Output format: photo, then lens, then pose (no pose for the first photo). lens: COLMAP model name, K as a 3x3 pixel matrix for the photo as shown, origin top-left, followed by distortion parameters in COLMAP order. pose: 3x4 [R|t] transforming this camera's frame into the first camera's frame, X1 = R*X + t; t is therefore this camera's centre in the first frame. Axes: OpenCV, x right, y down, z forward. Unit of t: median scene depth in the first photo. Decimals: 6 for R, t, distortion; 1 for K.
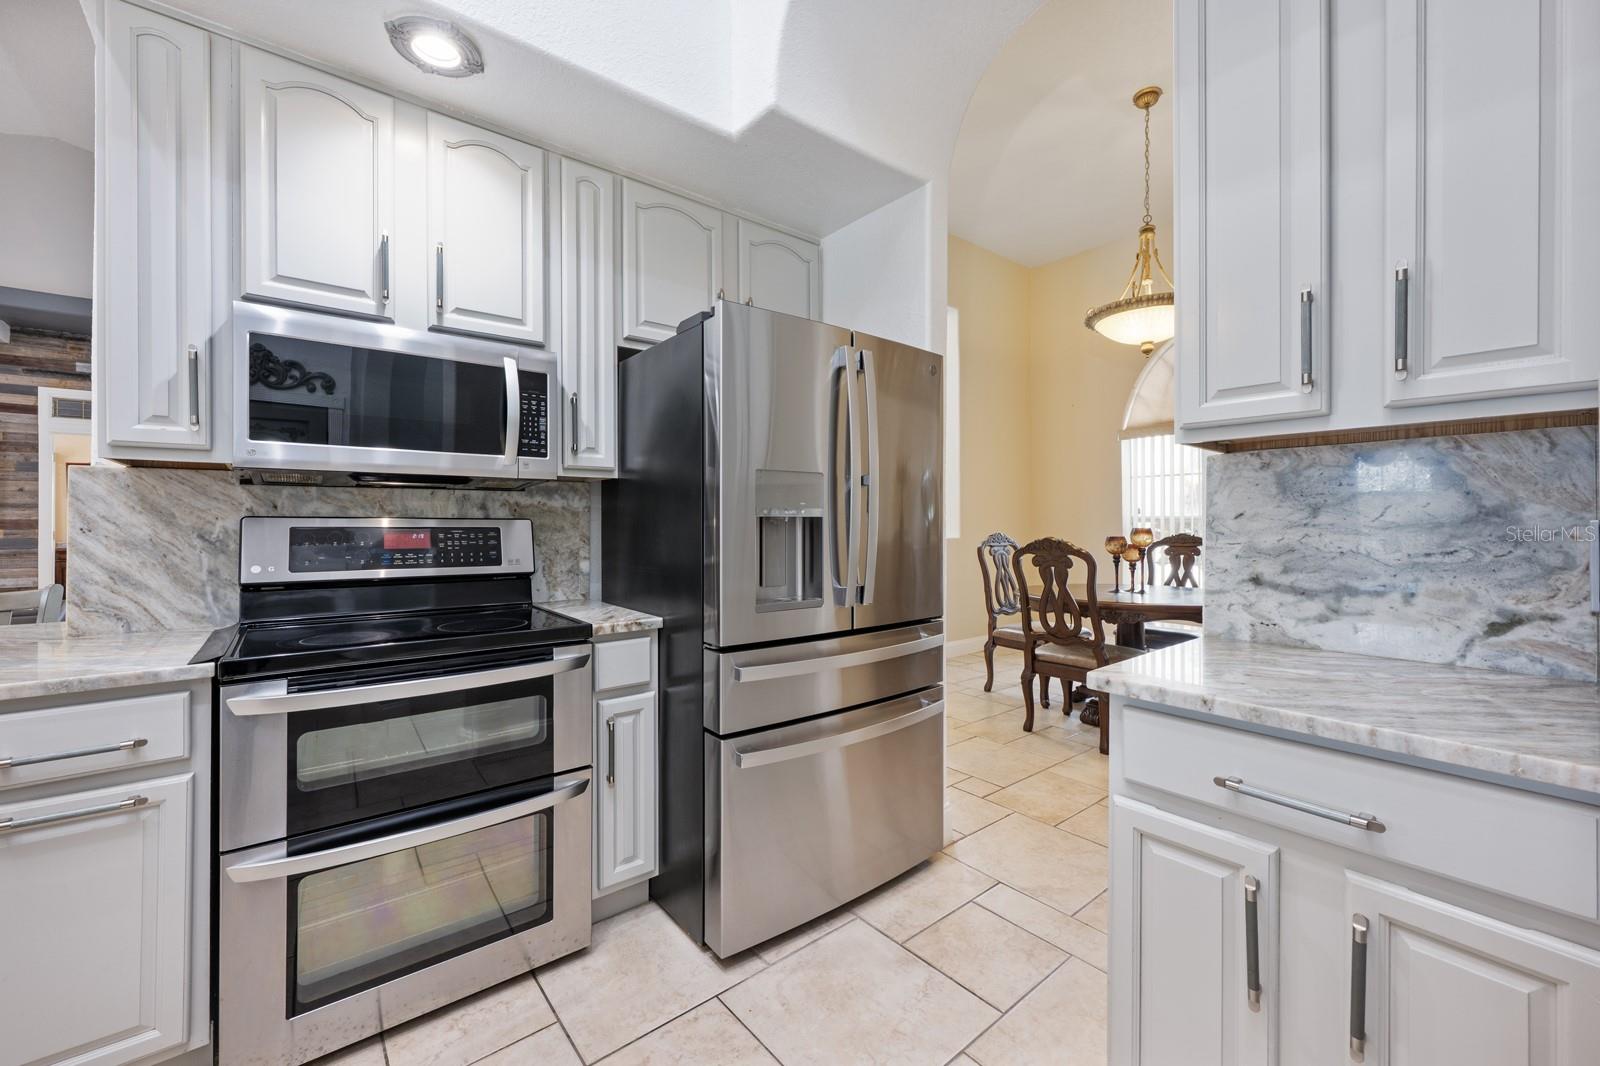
lens RADIAL K [[633.4, 0, 800.2], [0, 633.4, 527.1], [0, 0, 1]] dist [-0.001454, -0.000126]
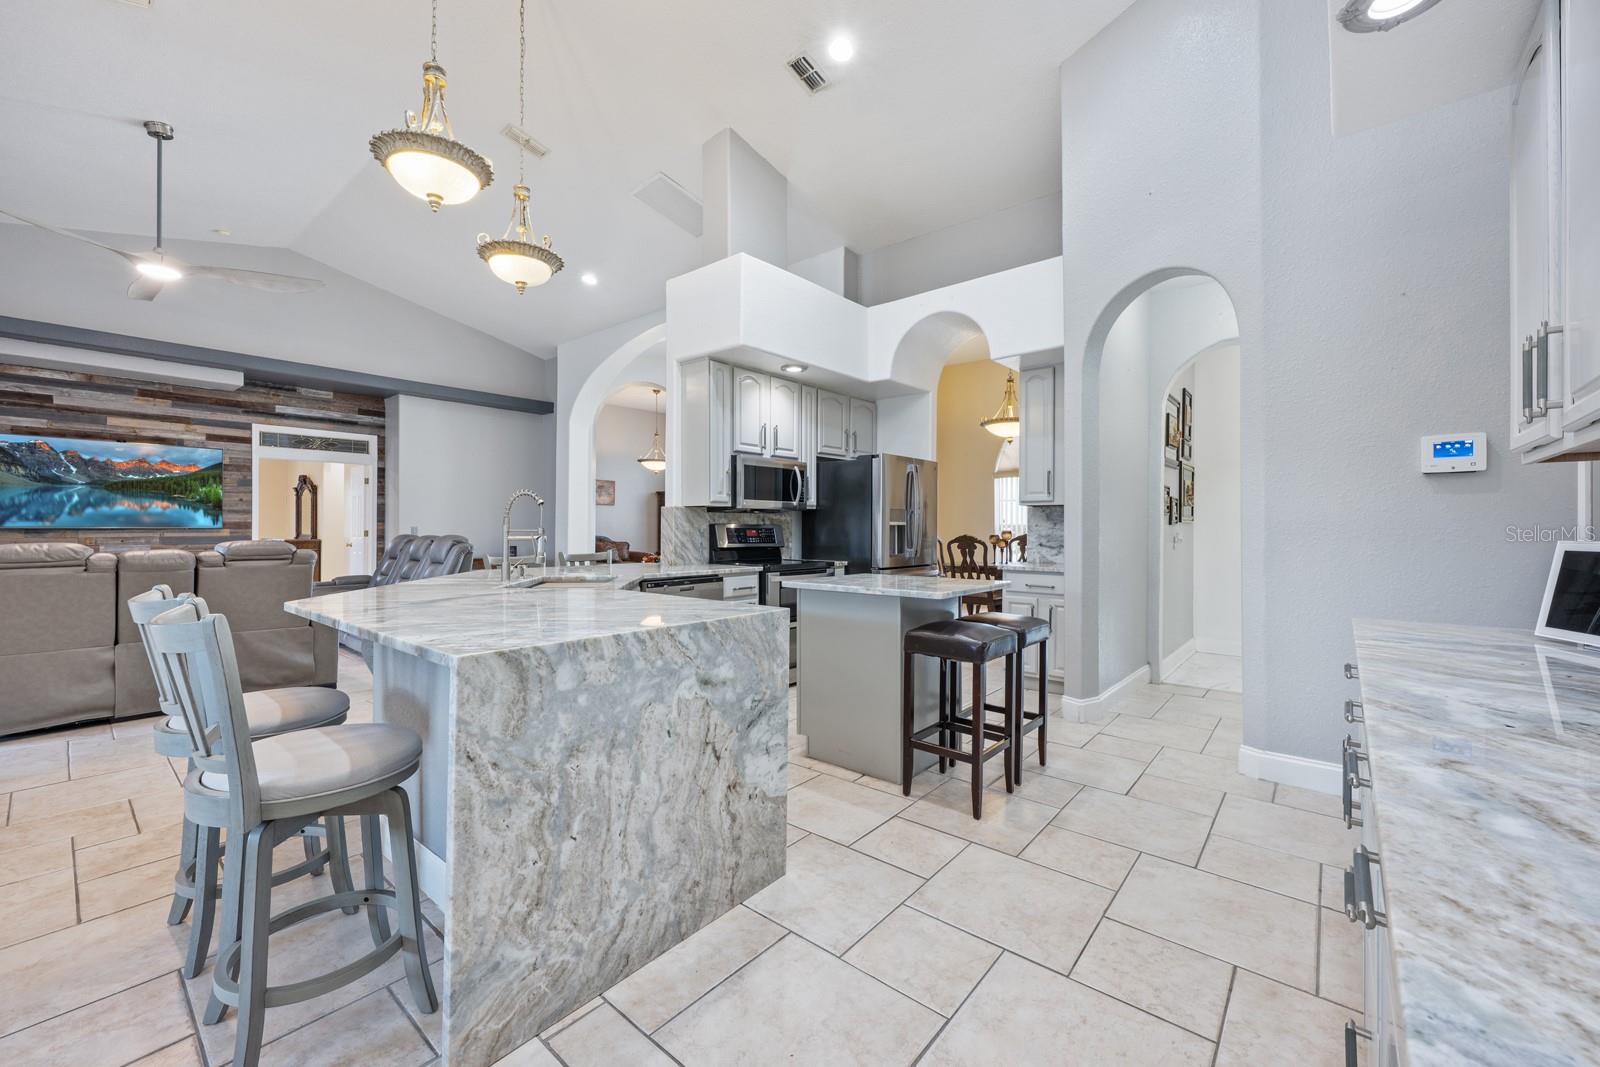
lens RADIAL K [[671.4, 0, 800.3], [0, 671.4, 528.3], [0, 0, 1]] dist [-0.003128, -0.000708]
pose [[0.979019, 0.003741, 0.203734, -0.556346], [-0.002564, 0.999978, -0.006043, 0.009835], [-0.203753, 0.005394, 0.979008, -0.987432]]
